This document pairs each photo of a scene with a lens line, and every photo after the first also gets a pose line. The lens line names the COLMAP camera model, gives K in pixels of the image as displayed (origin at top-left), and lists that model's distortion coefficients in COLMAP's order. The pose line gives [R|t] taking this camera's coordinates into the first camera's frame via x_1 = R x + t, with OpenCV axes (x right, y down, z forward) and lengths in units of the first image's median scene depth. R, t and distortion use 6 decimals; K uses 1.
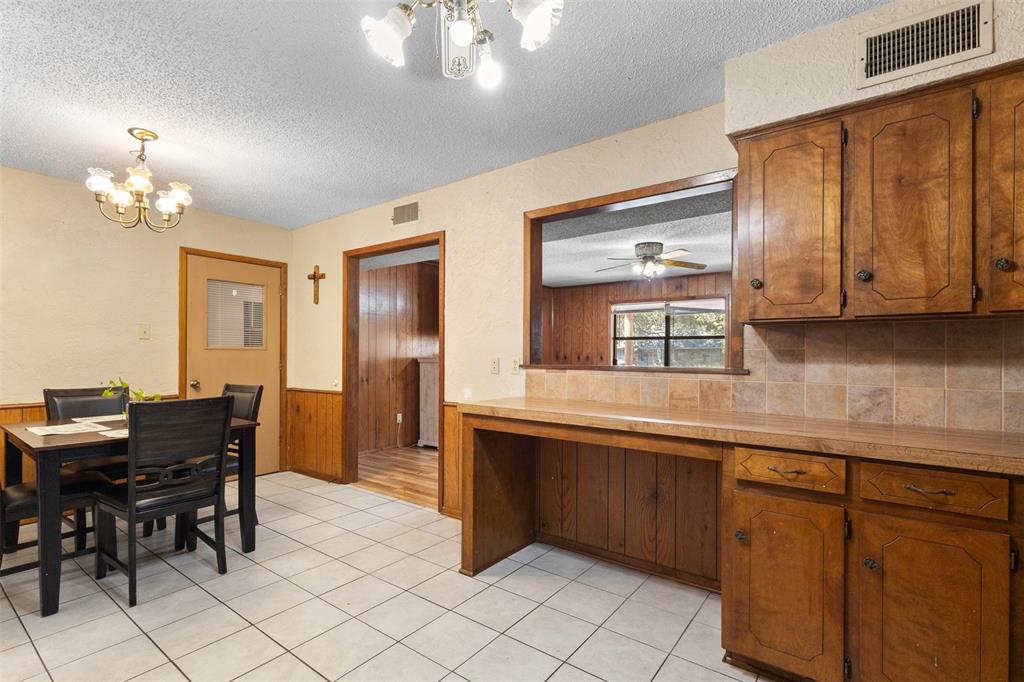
lens RADIAL K [[472.5, 0, 512.2], [0, 472.5, 352.3], [0, 0, 1]] dist [0.001270, -0.000039]
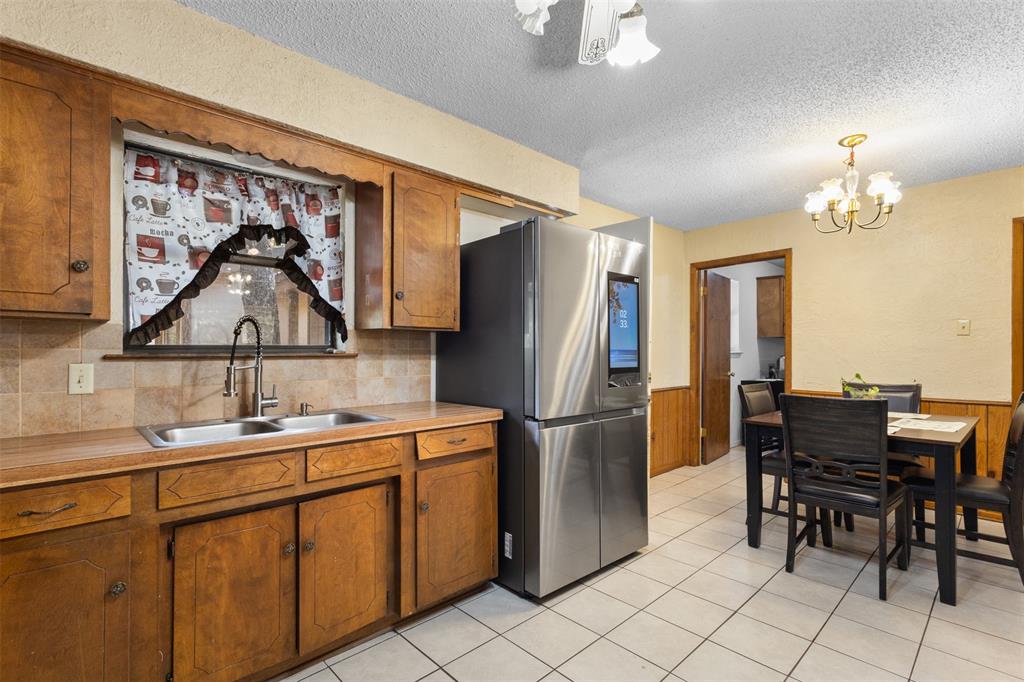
lens RADIAL K [[472.5, 0, 512.2], [0, 472.5, 352.3], [0, 0, 1]] dist [0.001270, -0.000039]
pose [[-0.172415, -0.001778, -0.985023, 0.437502], [0.008070, 0.999962, -0.003218, 0.000444], [0.984991, -0.008504, -0.172394, 0.527120]]
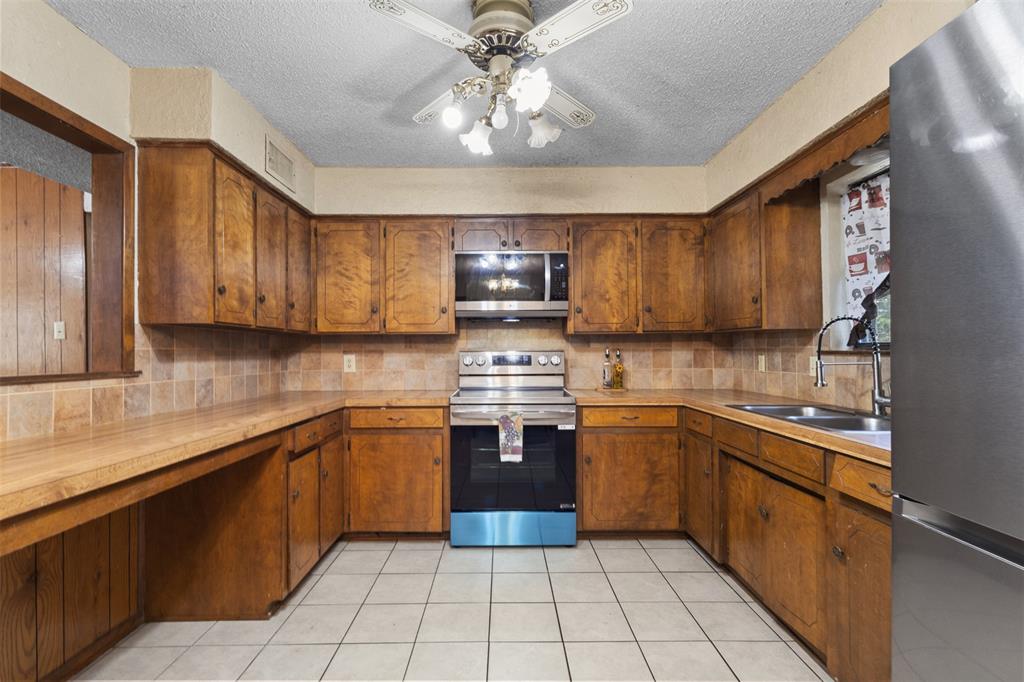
lens RADIAL K [[472.5, 0, 512.2], [0, 472.5, 352.3], [0, 0, 1]] dist [0.001270, -0.000039]
pose [[-0.622401, -0.000731, 0.782698, -0.672266], [0.000102, 0.999999, 0.001015, -0.000486], [-0.782698, 0.000711, -0.622401, 1.007823]]
